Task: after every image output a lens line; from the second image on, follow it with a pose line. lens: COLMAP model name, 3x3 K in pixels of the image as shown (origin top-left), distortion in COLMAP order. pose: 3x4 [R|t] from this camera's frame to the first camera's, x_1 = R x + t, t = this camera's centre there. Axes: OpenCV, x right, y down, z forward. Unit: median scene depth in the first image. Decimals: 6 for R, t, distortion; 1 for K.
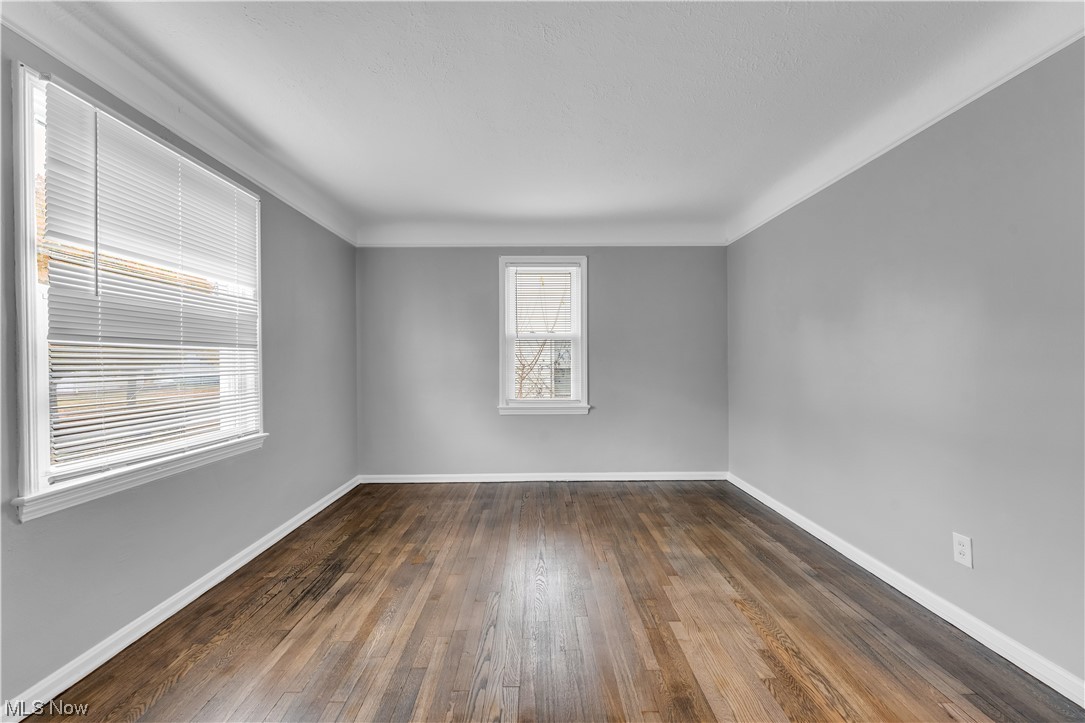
lens RADIAL K [[434.8, 0, 544.3], [0, 434.8, 360.4], [0, 0, 1]] dist [-0.003409, -0.000546]
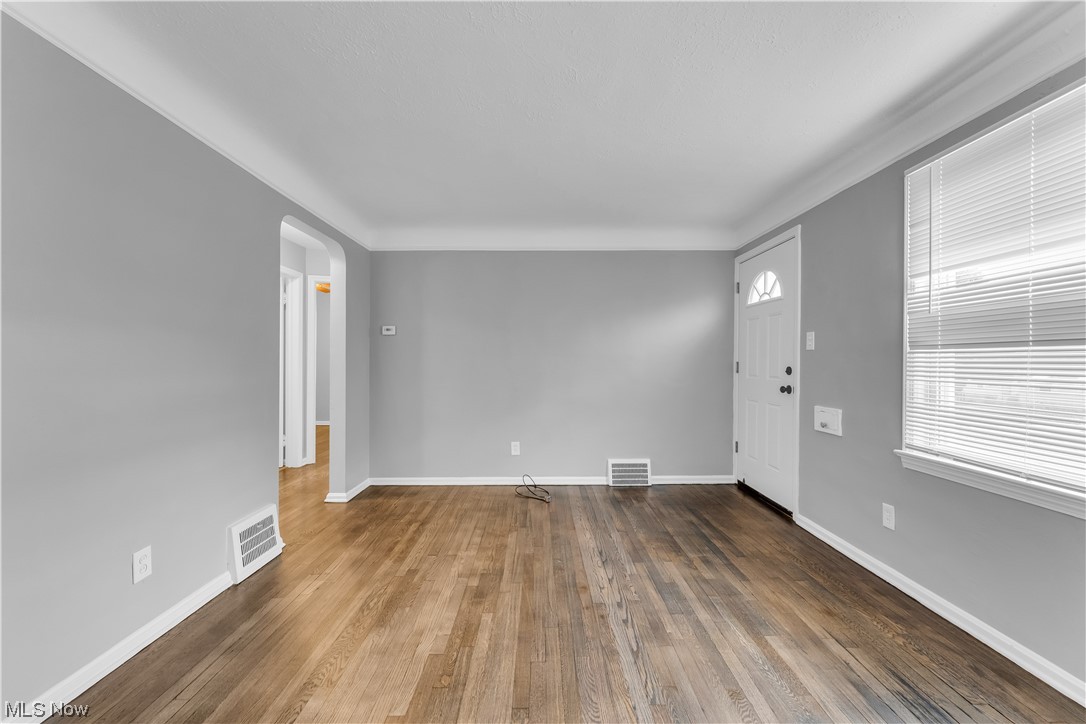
lens RADIAL K [[435.2, 0, 538.3], [0, 435.2, 360.8], [0, 0, 1]] dist [-0.003409, -0.000546]
pose [[-0.999718, 0.002338, 0.023632, 0.058953], [0.002324, 0.999997, -0.000628, -0.009658], [-0.023633, -0.000573, -0.999721, 1.777448]]
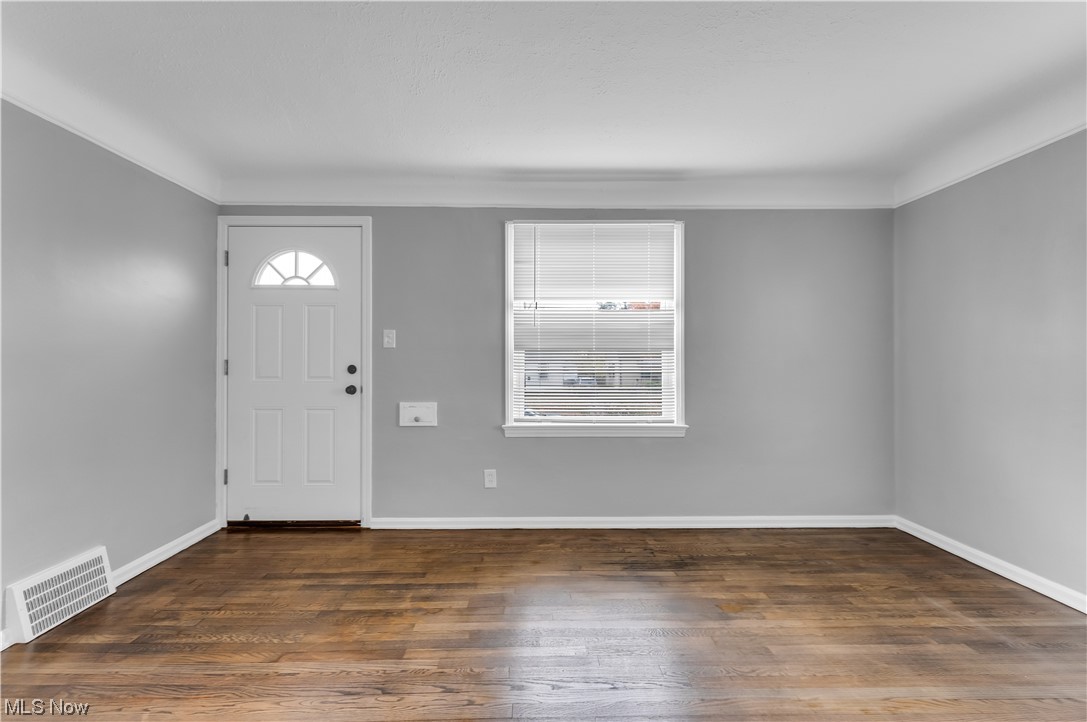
lens RADIAL K [[435.6, 0, 533.8], [0, 435.6, 361.1], [0, 0, 1]] dist [-0.003409, -0.000546]
pose [[-0.010984, 0.000184, -0.999940, 0.640170], [0.000286, 1.000000, 0.000181, 0.000422], [0.999940, -0.000284, -0.010985, 0.789459]]
